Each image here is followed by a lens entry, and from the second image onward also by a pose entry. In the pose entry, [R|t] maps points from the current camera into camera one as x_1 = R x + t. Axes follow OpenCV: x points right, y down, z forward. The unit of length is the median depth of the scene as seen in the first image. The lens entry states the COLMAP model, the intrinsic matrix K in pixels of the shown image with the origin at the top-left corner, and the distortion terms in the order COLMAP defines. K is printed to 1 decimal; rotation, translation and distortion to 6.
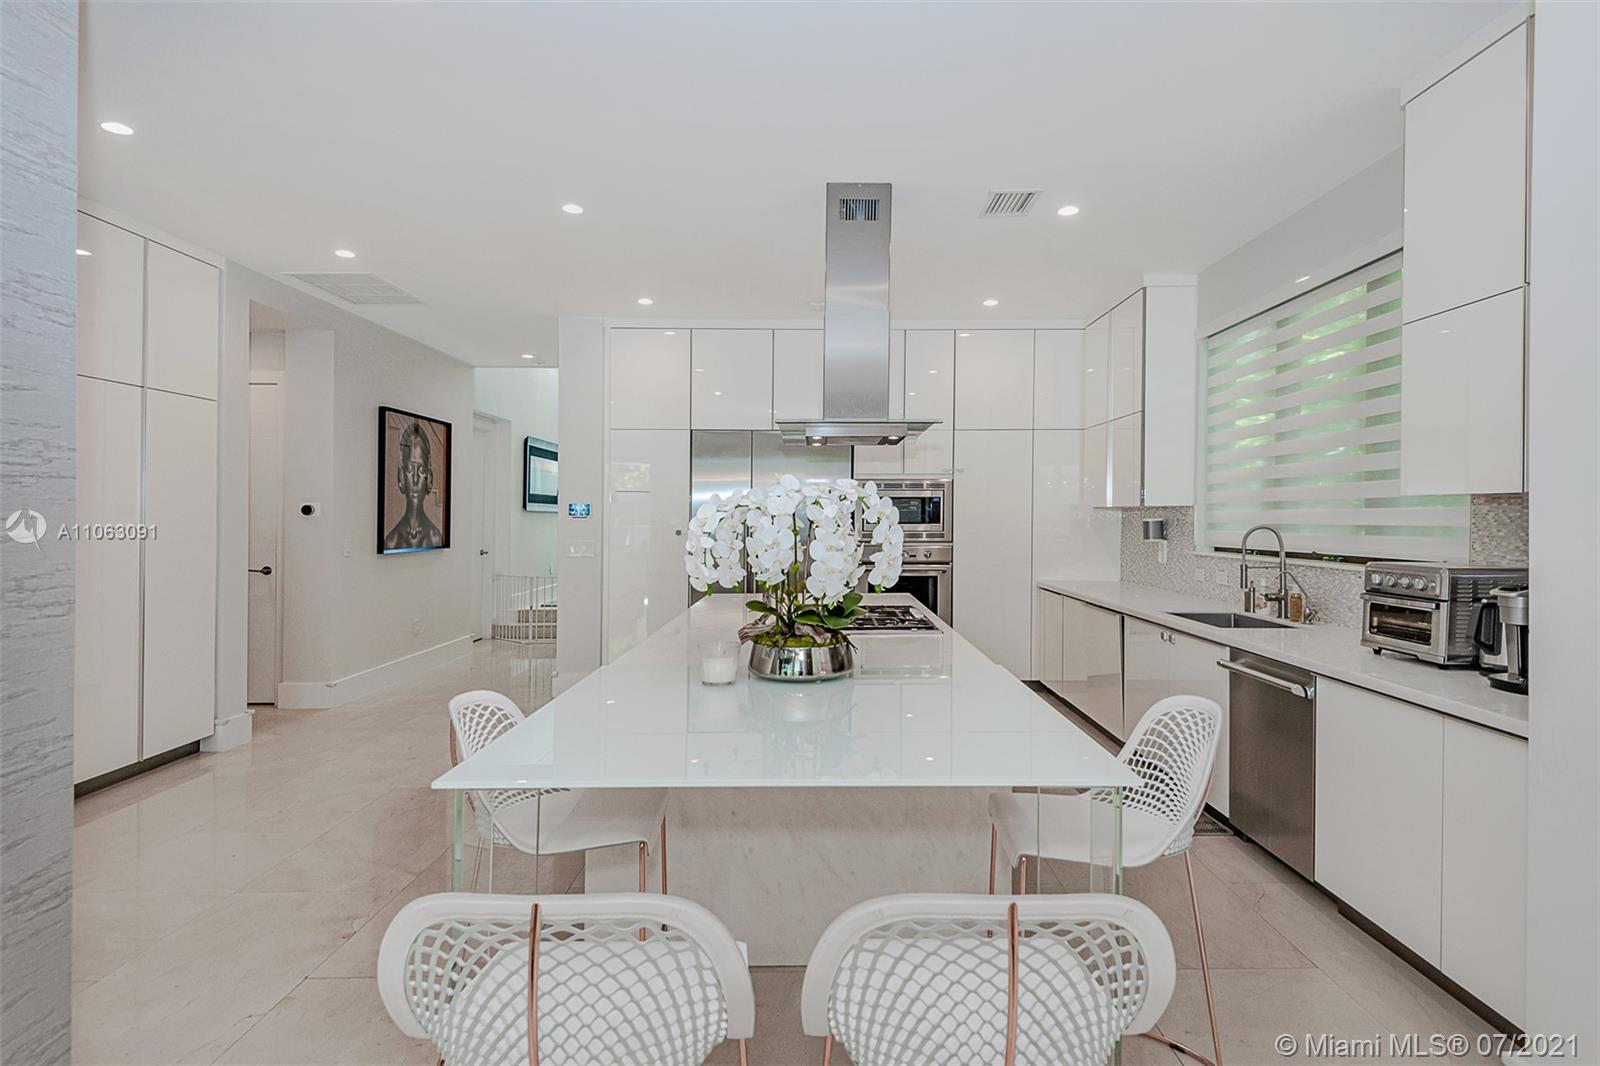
lens RADIAL K [[827.3, 0, 806.6], [0, 827.3, 515.0], [0, 0, 1]] dist [0.077699, 0.000063]
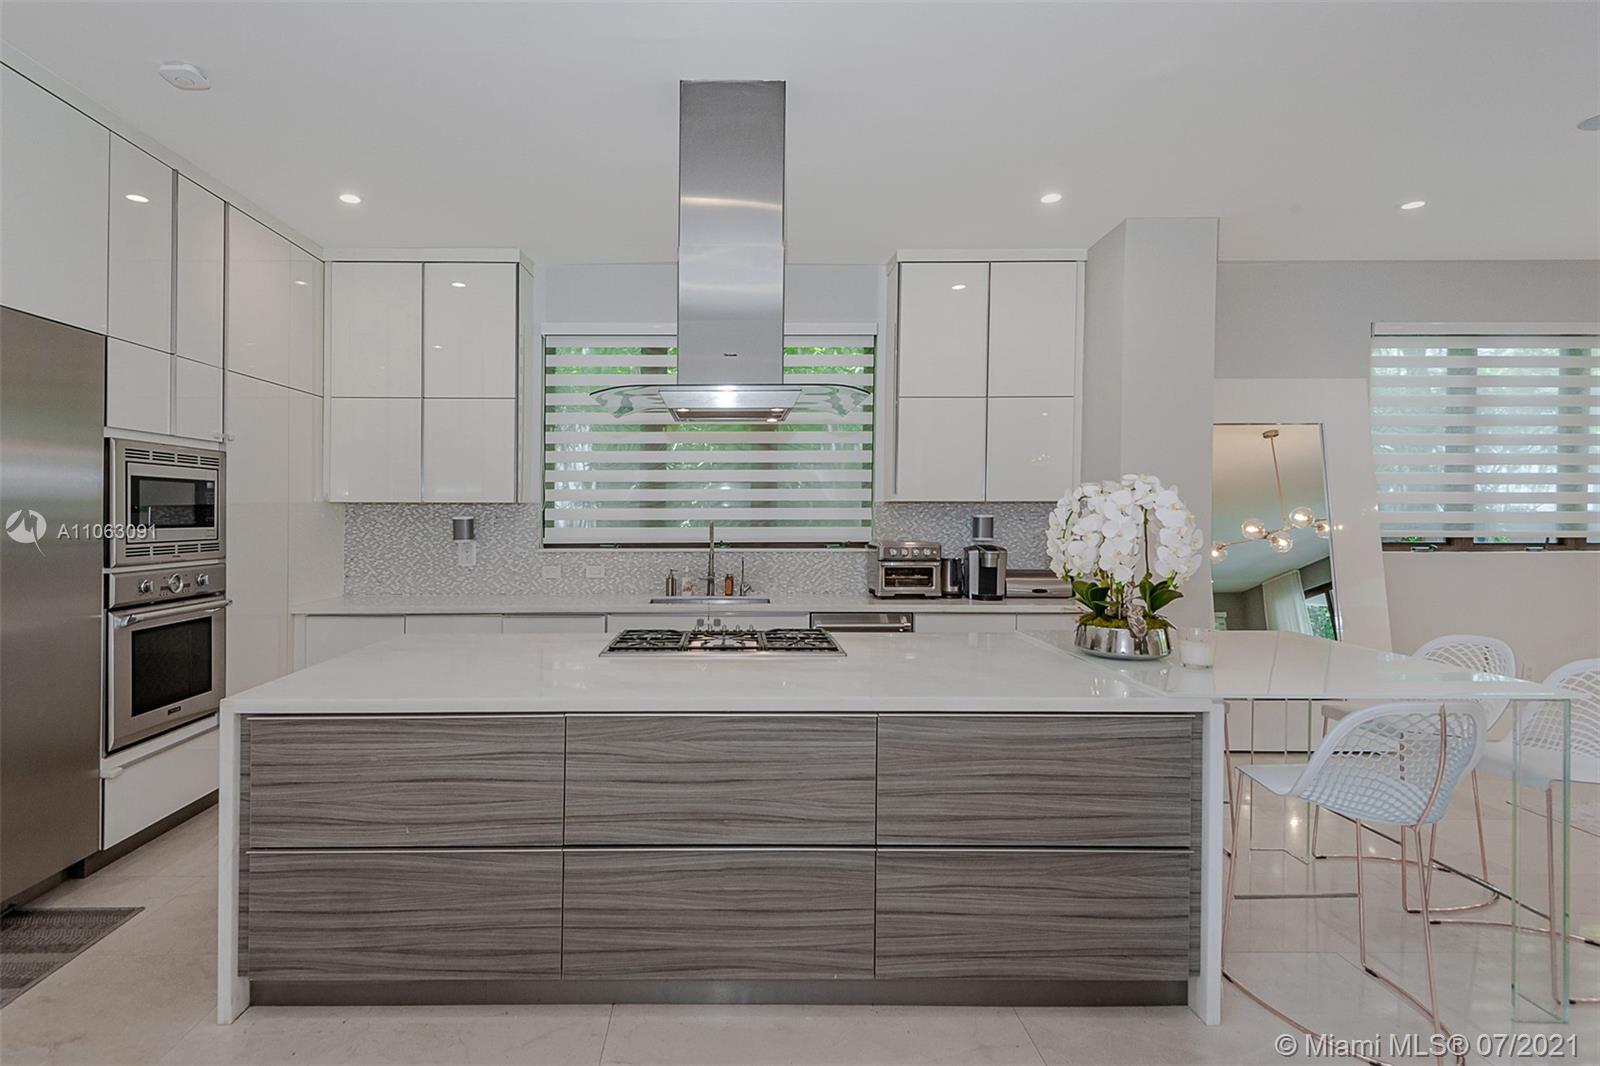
lens RADIAL K [[827.3, 0, 806.6], [0, 827.3, 515.0], [0, 0, 1]] dist [0.077699, 0.000063]
pose [[-0.015420, 0.003005, 0.999877, -0.612835], [-0.002083, 0.999993, -0.003037, 0.004855], [-0.999879, -0.002129, -0.015414, 0.788545]]
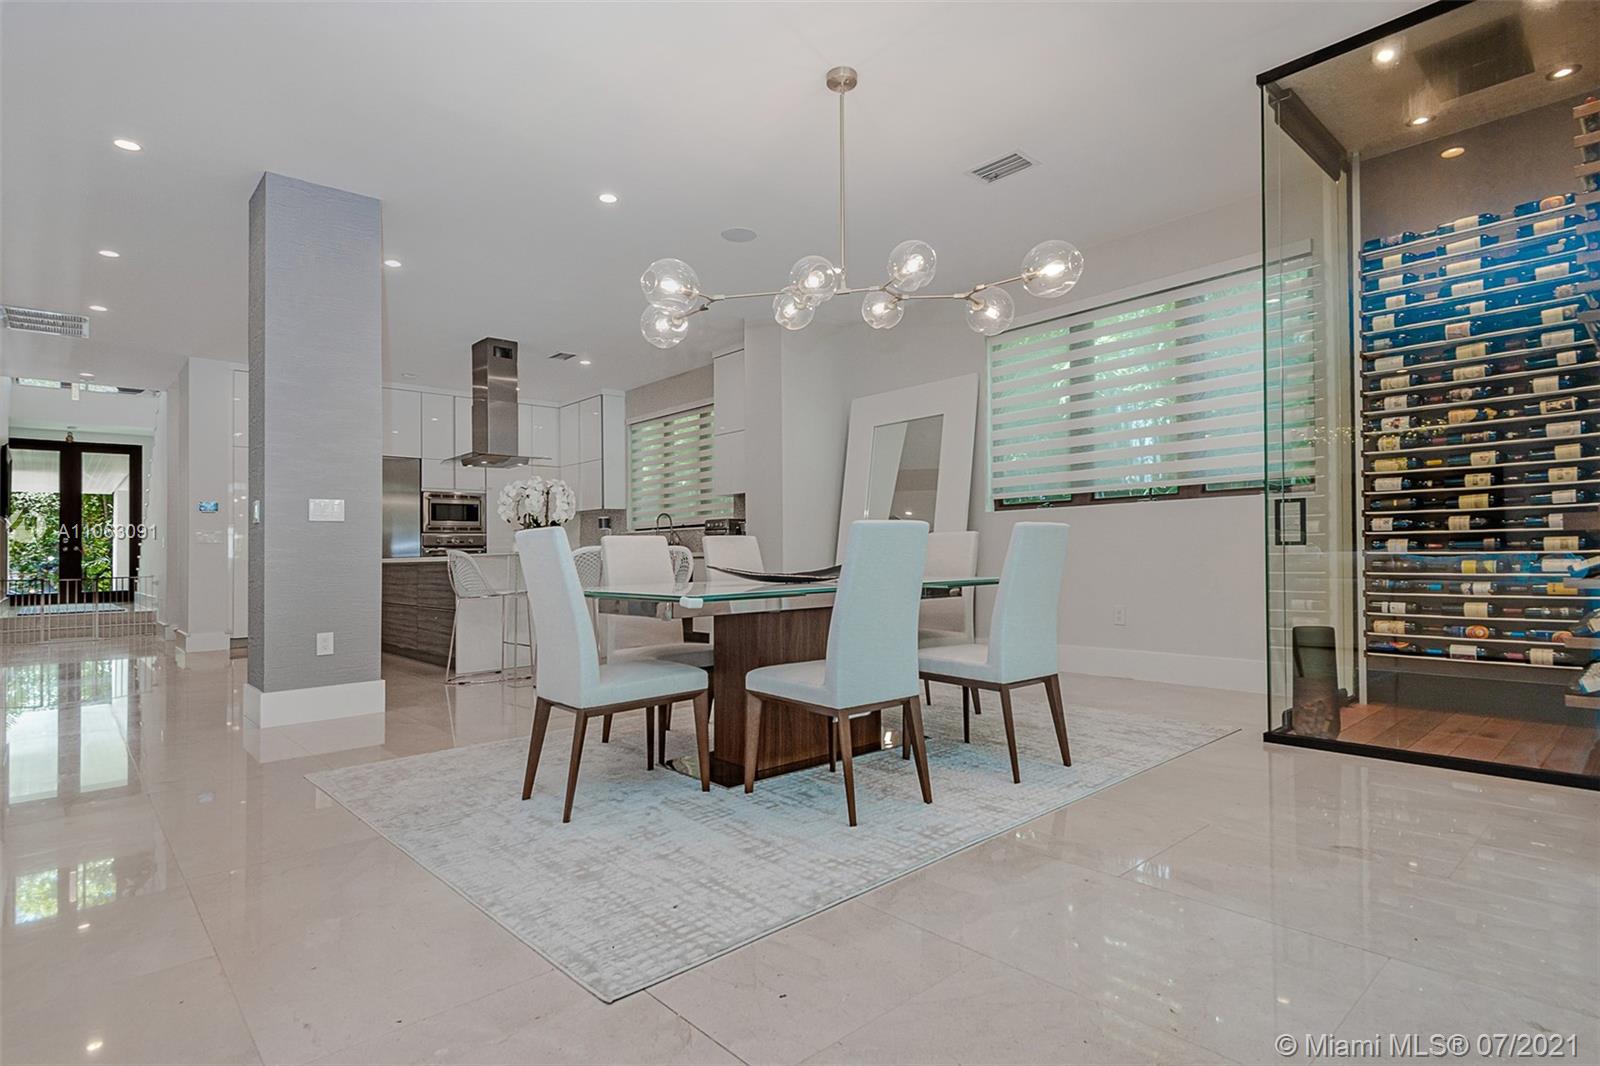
lens RADIAL K [[827.3, 0, 806.6], [0, 827.3, 515.0], [0, 0, 1]] dist [0.077699, 0.000063]
pose [[0.722674, 0.013477, 0.691057, -0.658888], [0.023458, 0.998756, -0.044009, 0.112629], [-0.690791, 0.048015, 0.721459, -0.789028]]
